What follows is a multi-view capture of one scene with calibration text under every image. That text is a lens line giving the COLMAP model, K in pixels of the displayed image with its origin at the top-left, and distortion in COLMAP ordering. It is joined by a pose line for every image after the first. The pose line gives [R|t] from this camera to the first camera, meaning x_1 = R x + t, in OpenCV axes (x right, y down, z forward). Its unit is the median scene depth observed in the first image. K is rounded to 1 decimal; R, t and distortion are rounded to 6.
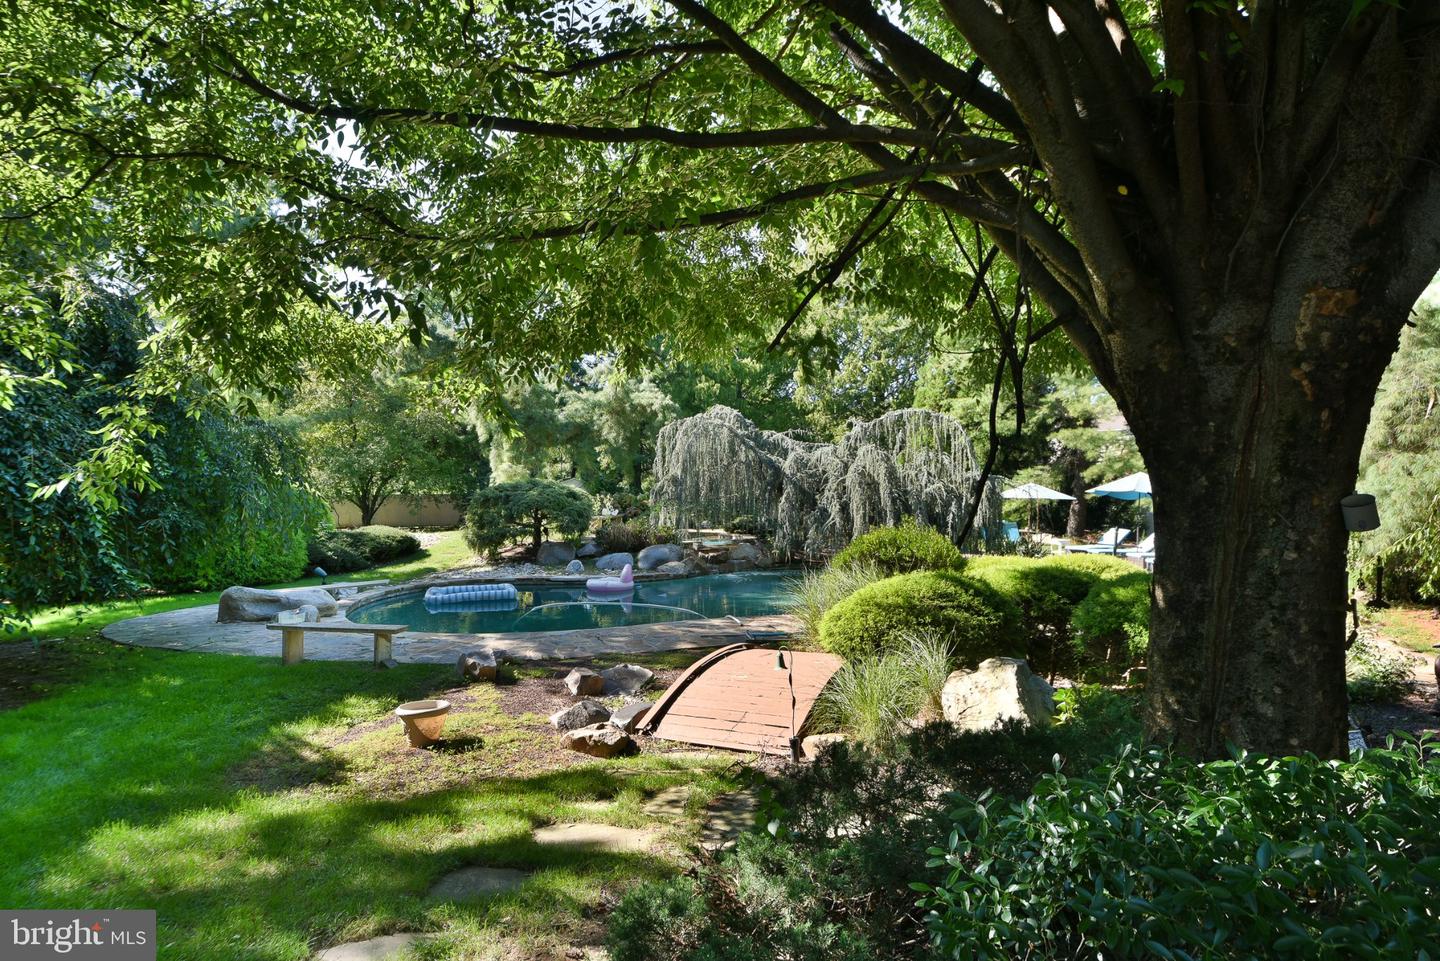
lens RADIAL K [[908.6, 0, 722.1], [0, 908.6, 477.4], [0, 0, 1]] dist [0.054888, -0.053121]
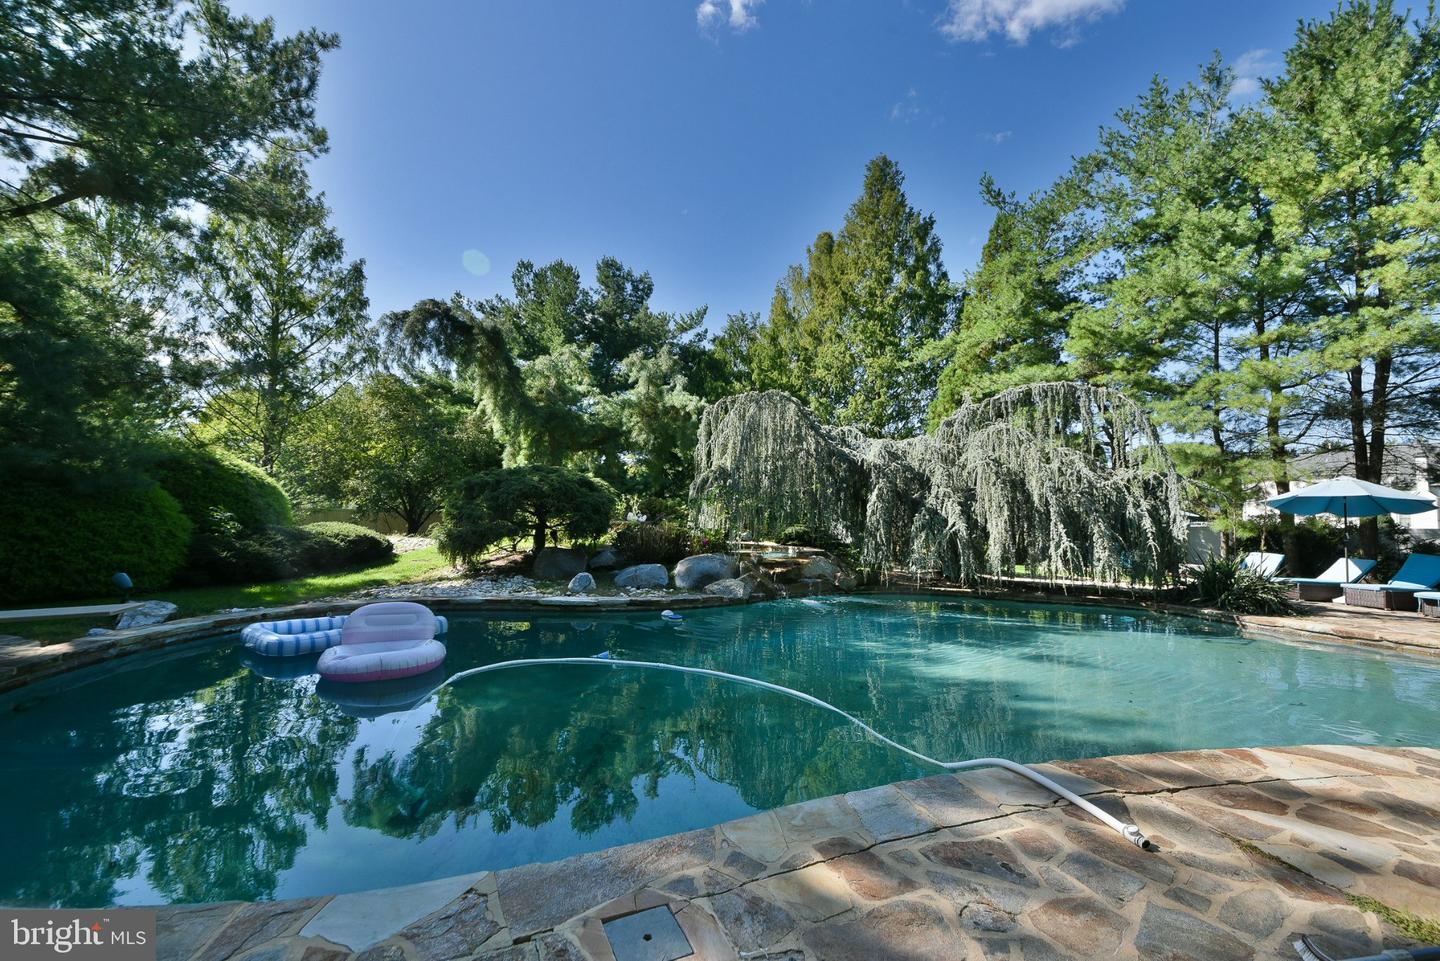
lens RADIAL K [[612.1, 0, 717.6], [0, 612.1, 479.1], [0, 0, 1]] dist [0.022630, -0.000398]
pose [[0.999614, 0.026901, 0.006995, -0.060499], [-0.026371, 0.997394, -0.067158, 0.044338], [-0.008783, 0.066948, 0.997718, 0.488614]]
